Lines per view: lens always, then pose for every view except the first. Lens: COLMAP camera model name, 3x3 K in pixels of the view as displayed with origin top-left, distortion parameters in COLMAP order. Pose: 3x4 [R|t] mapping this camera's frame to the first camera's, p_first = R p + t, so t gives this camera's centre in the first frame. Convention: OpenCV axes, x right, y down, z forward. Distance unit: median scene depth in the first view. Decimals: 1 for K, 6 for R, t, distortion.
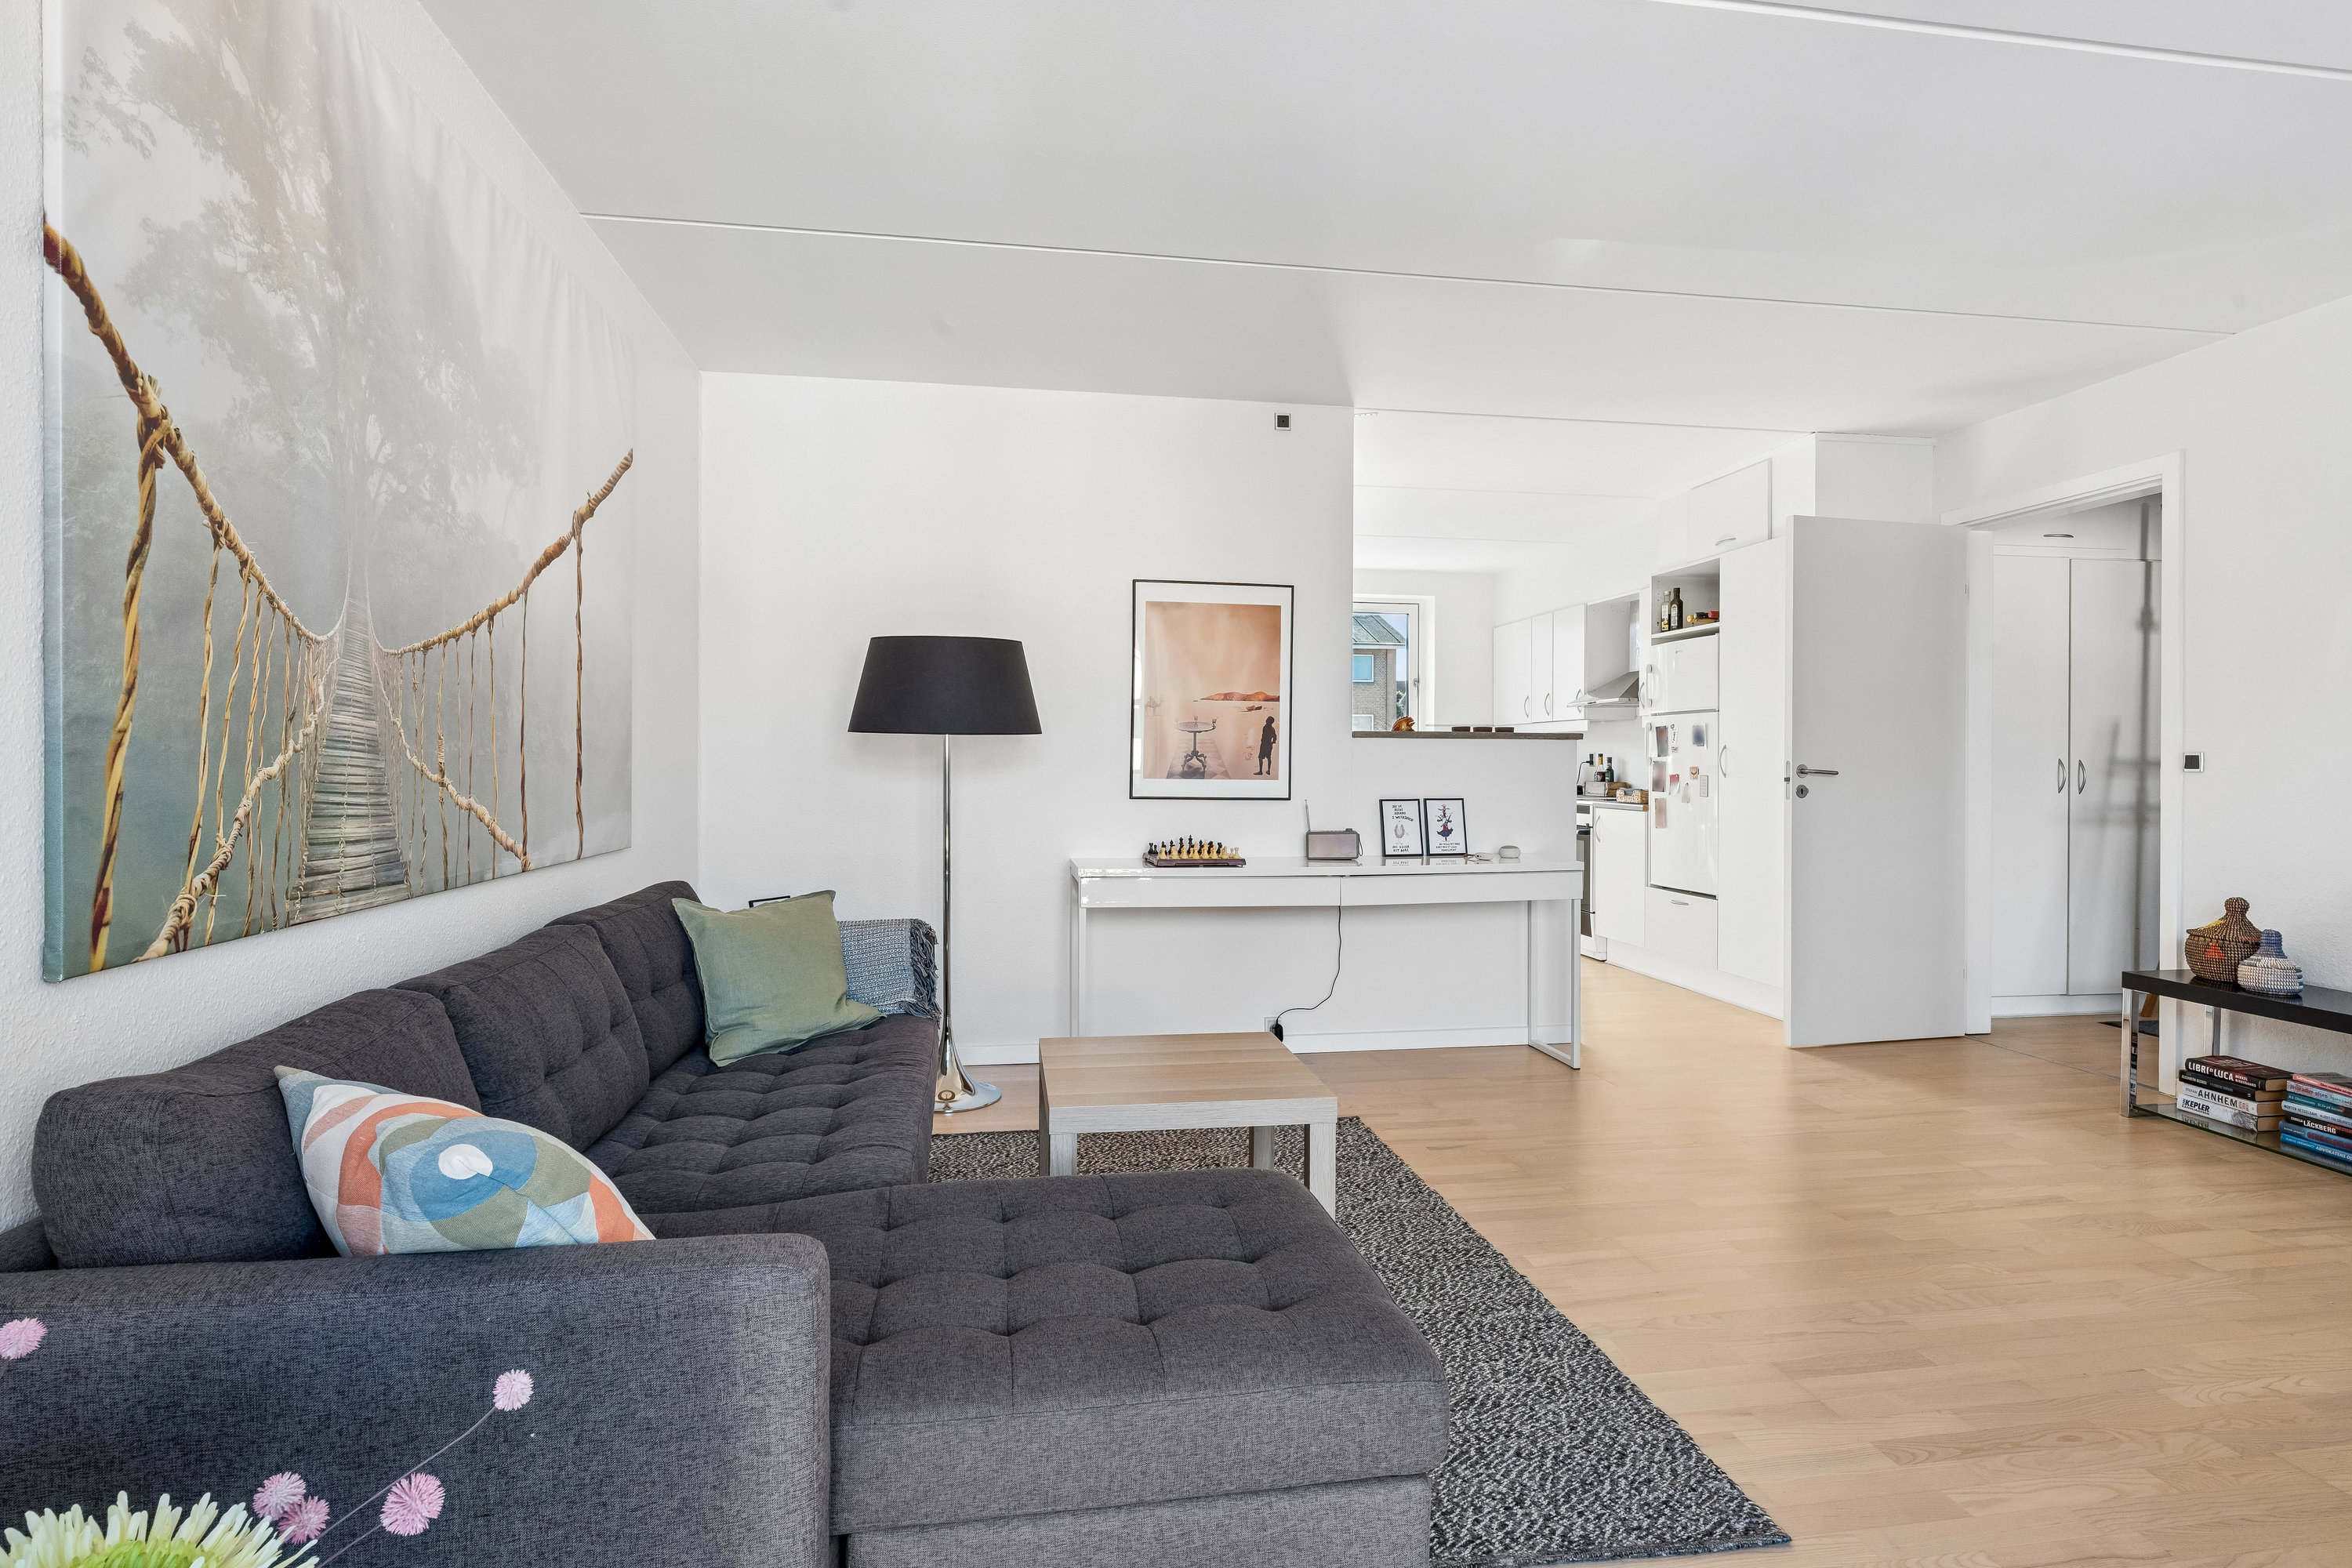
lens RADIAL K [[1177.6, 0, 1175.5], [0, 1177.6, 776.0], [0, 0, 1]] dist [-0.000601, -0.000193]
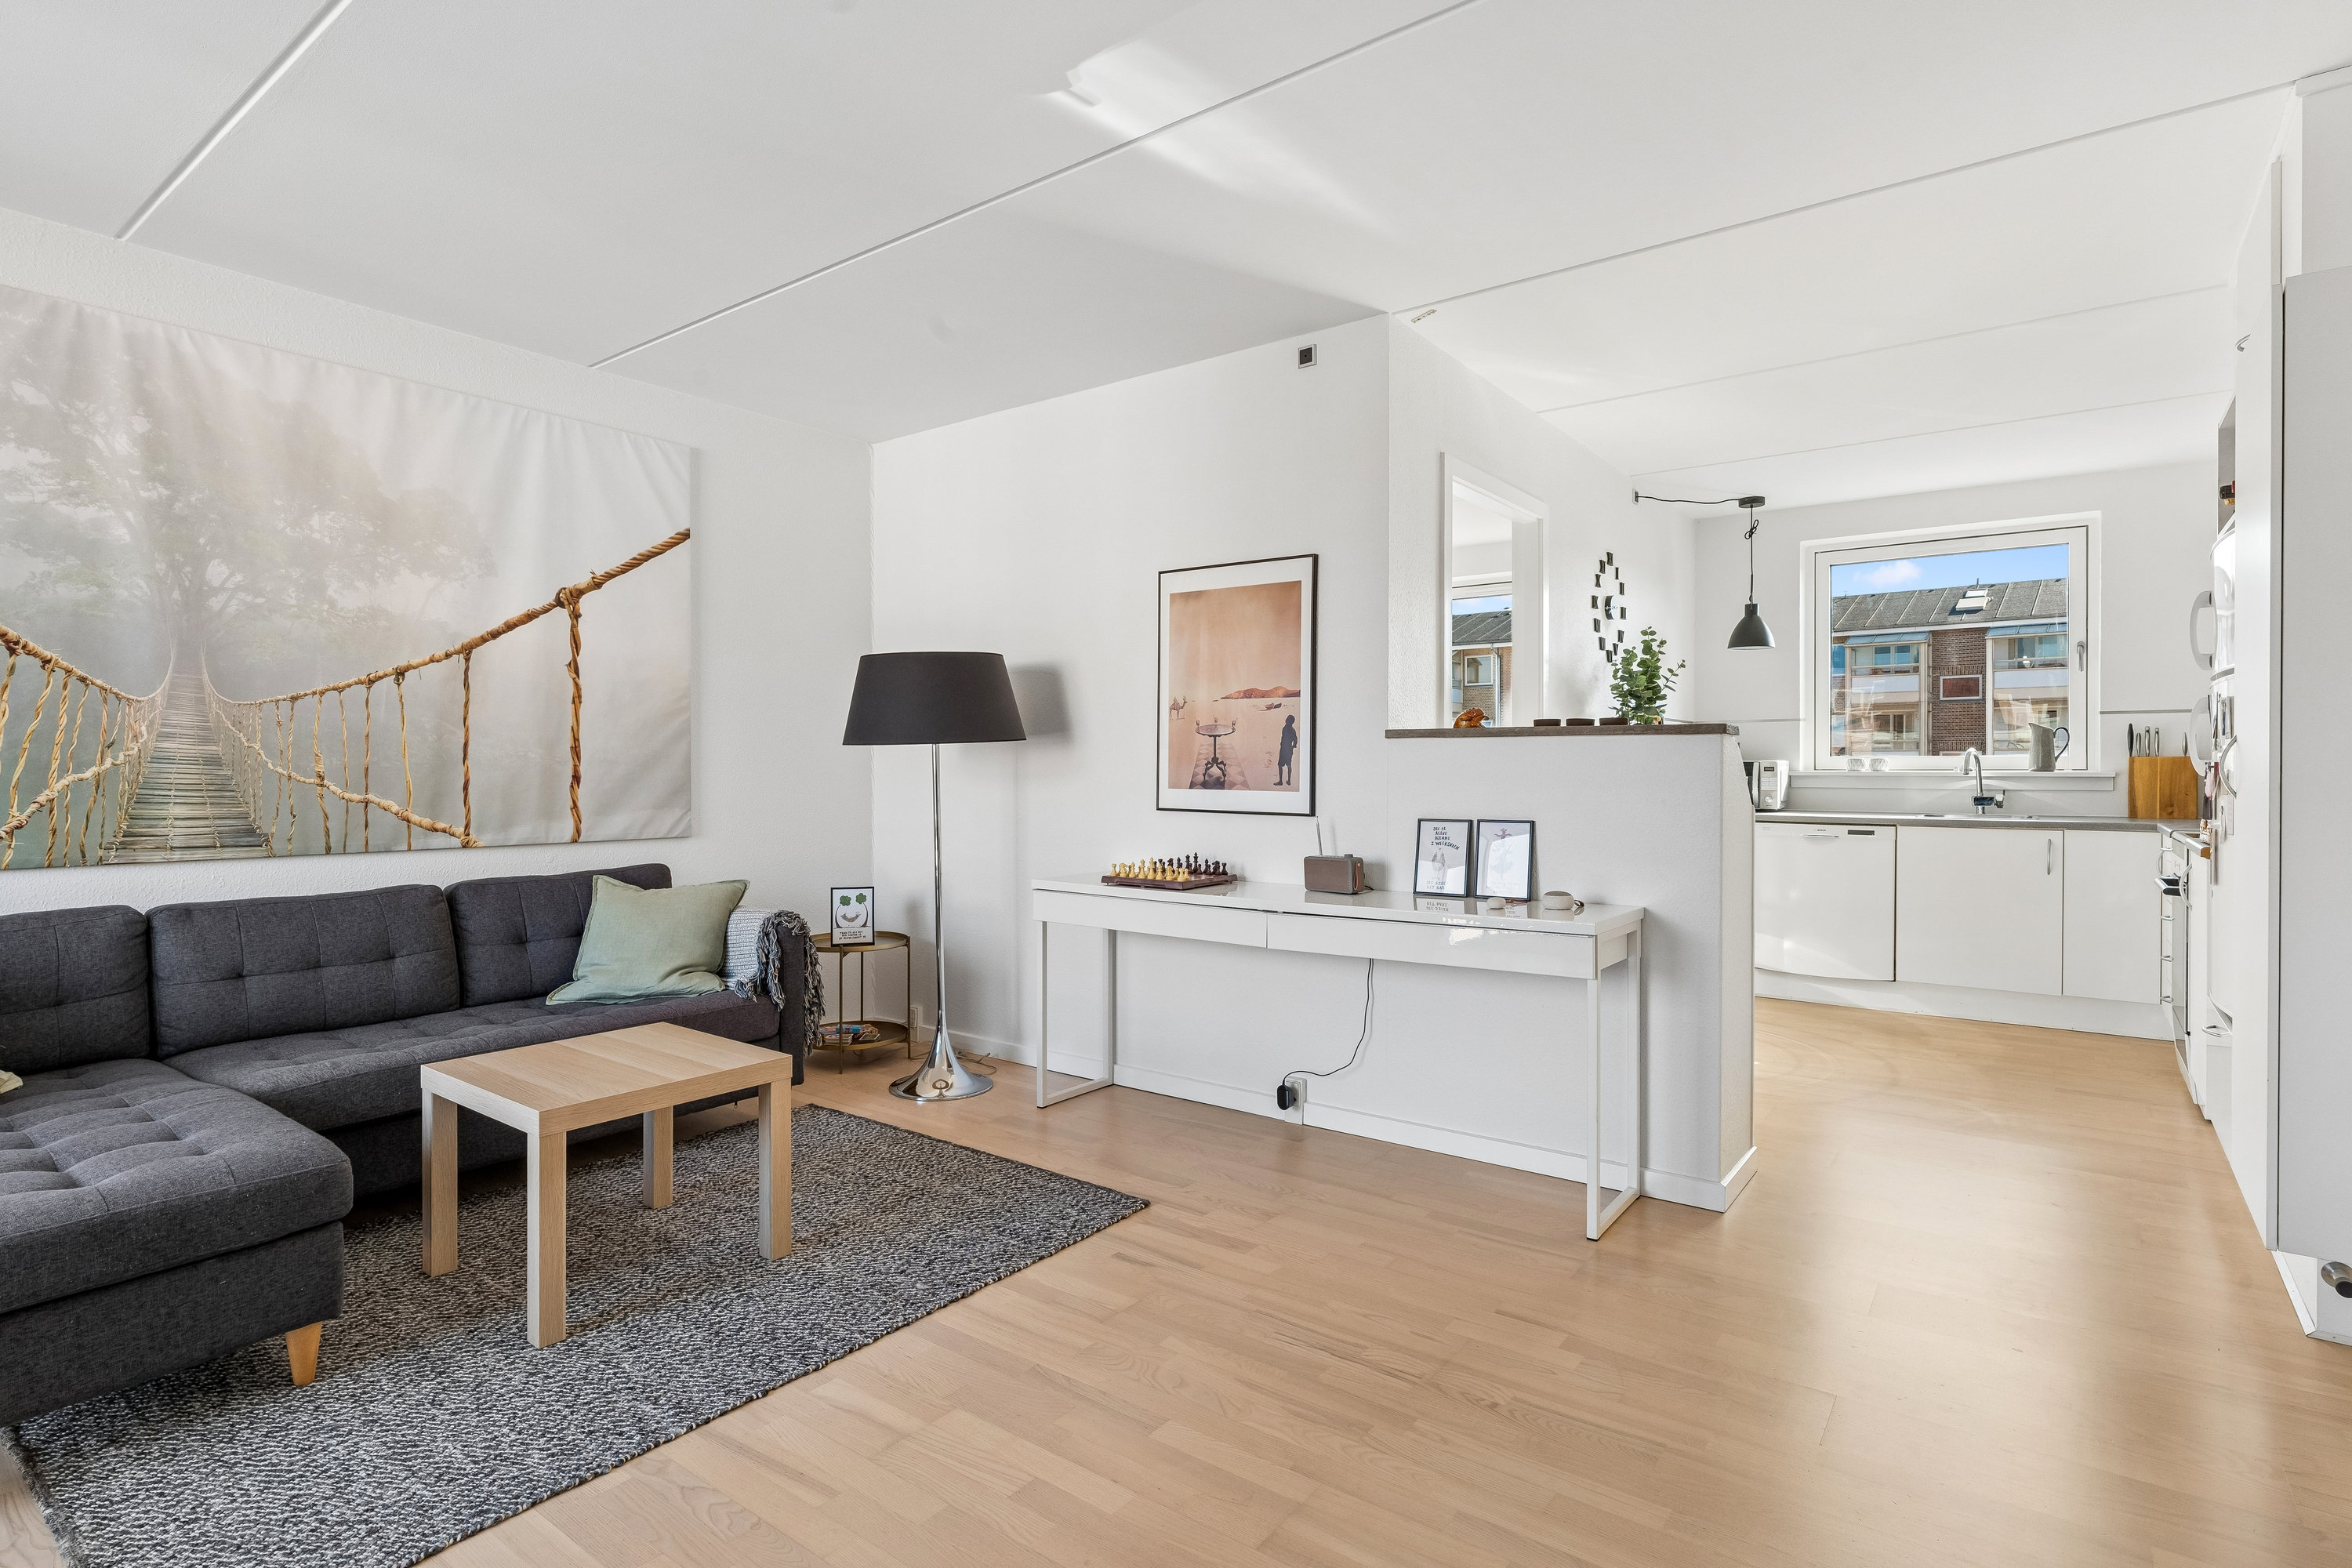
lens RADIAL K [[1178.8, 0, 1176.0], [0, 1178.8, 784.0], [0, 0, 1]] dist [-0.000454, 0.000097]
pose [[0.689264, 0.006778, -0.724479, 0.636089], [-0.007437, 0.999970, 0.002281, -0.003305], [0.724472, 0.003816, 0.689293, 0.371691]]
